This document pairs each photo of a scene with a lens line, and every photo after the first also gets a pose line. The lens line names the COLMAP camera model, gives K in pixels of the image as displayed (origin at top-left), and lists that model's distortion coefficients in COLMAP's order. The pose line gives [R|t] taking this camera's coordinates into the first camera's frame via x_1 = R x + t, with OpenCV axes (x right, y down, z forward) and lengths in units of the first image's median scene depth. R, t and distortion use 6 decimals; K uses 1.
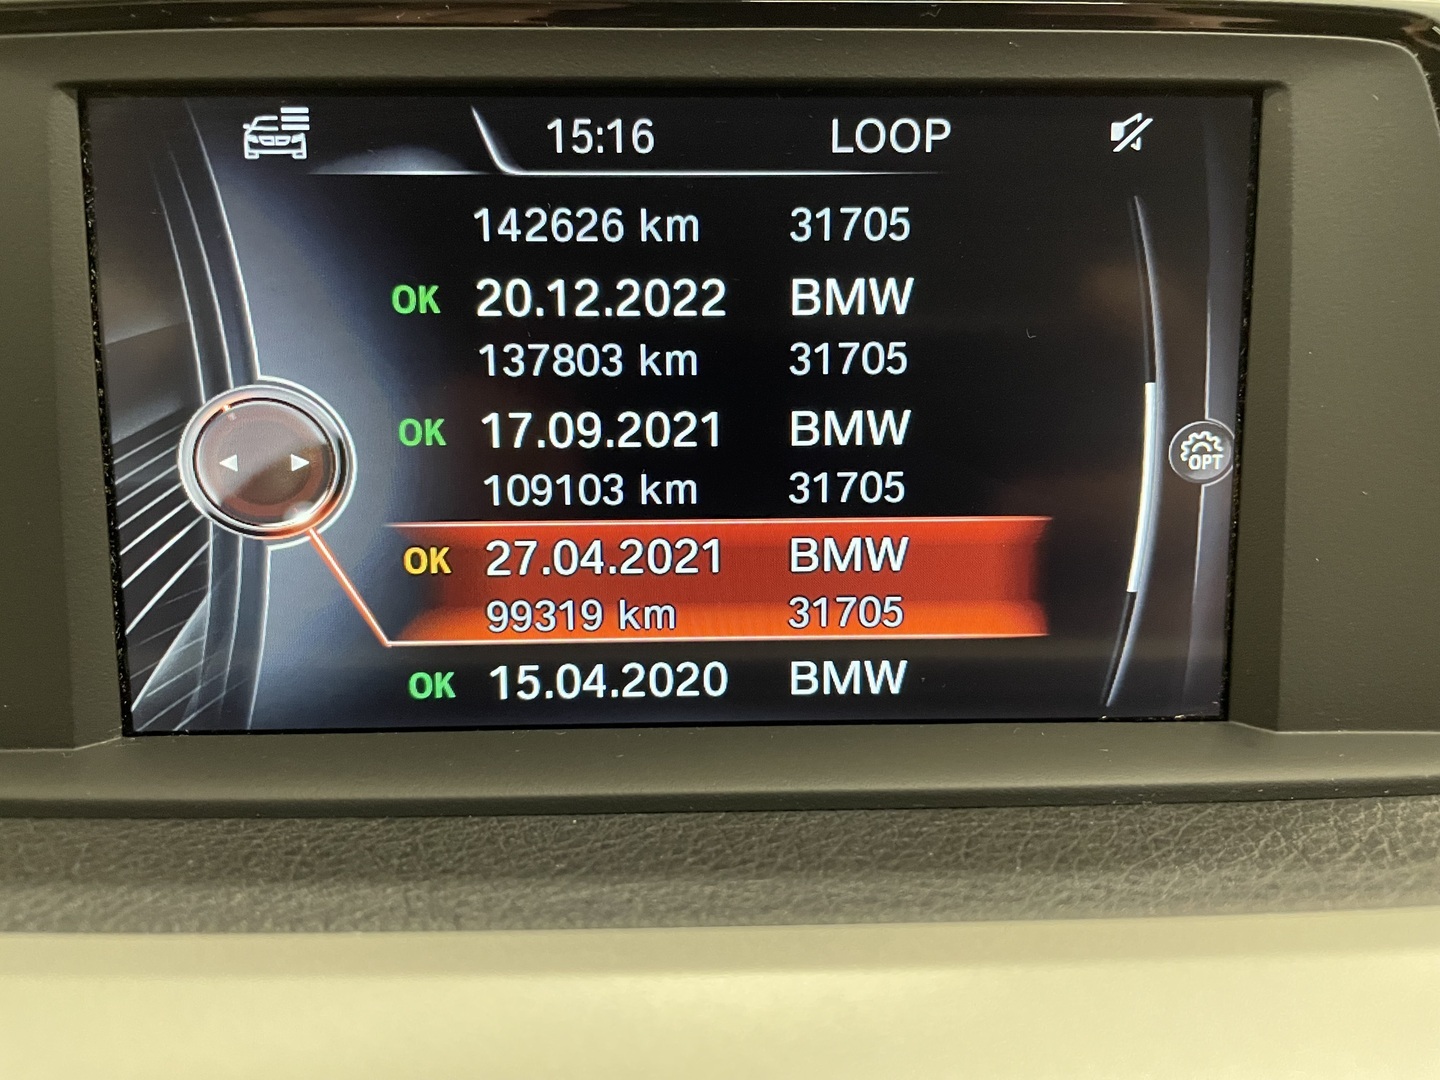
lens RADIAL K [[1081.6, 0, 716.8], [0, 1081.6, 526.3], [0, 0, 1]] dist [-0.007723, -0.048786]
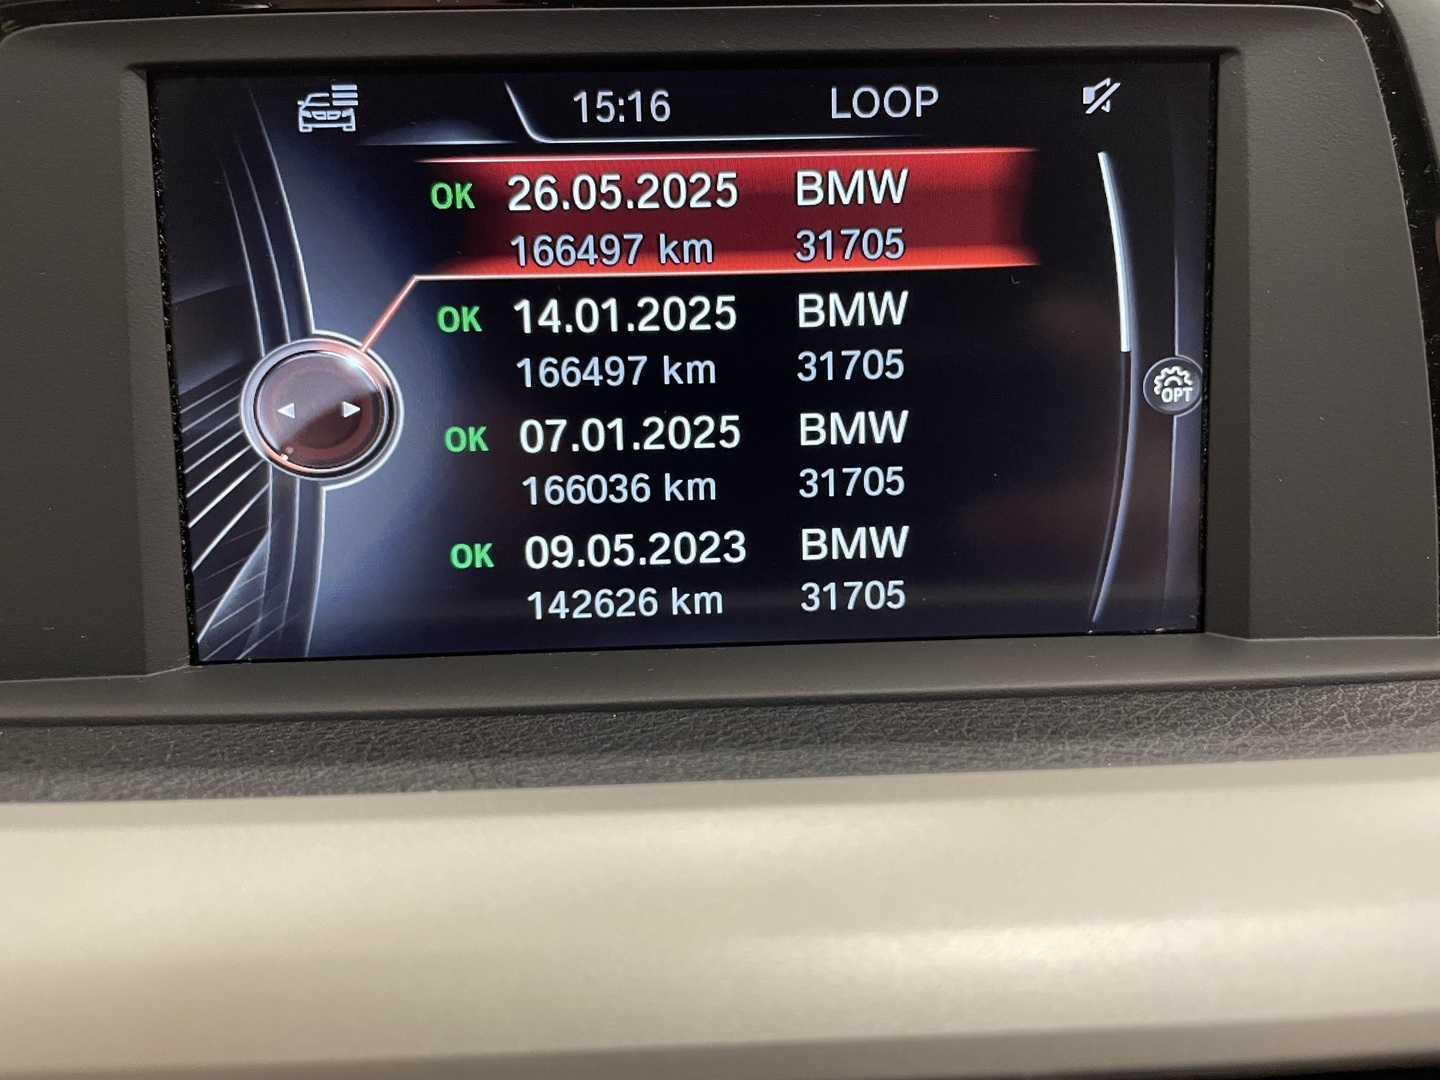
lens RADIAL K [[1081.6, 0, 712.2], [0, 1081.6, 534.7], [0, 0, 1]] dist [-0.007723, -0.048786]
pose [[0.999793, -0.019621, 0.005289, -0.029693], [0.019684, 0.999732, -0.012165, 0.091281], [-0.005049, 0.012266, 0.999912, -0.098615]]
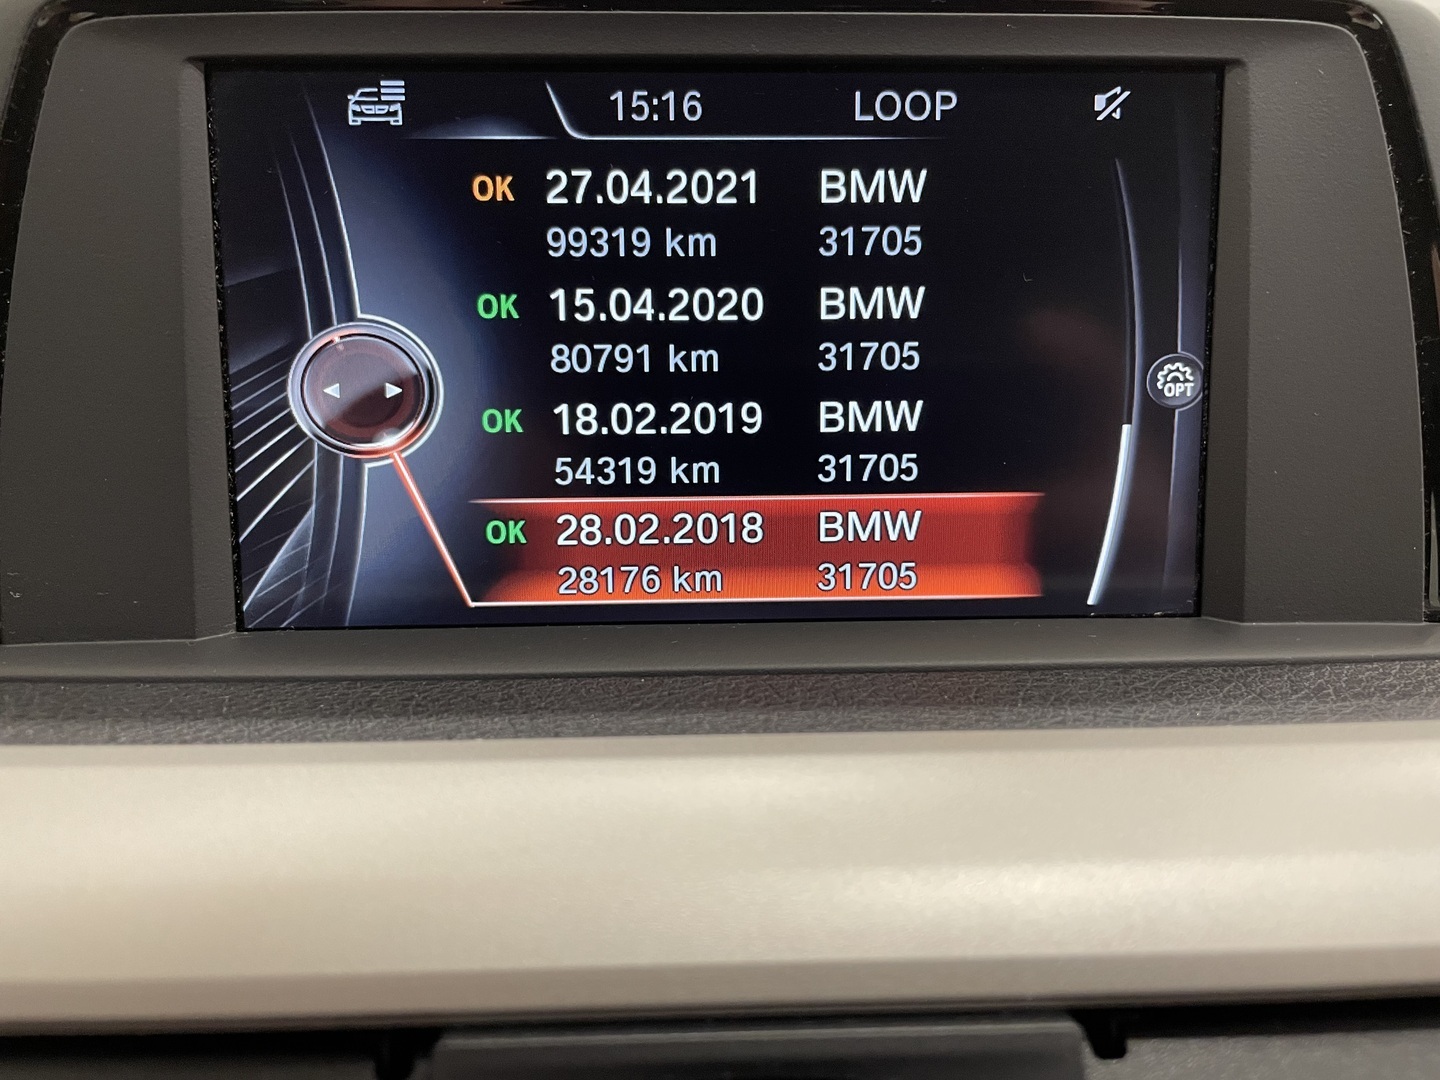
lens RADIAL K [[1081.6, 0, 717.1], [0, 1081.6, 551.2], [0, 0, 1]] dist [-0.007723, -0.048786]
pose [[0.999977, -0.003693, 0.005659, -0.050110], [0.003723, 0.999980, -0.005141, 0.123302], [-0.005640, 0.005162, 0.999971, -0.157599]]
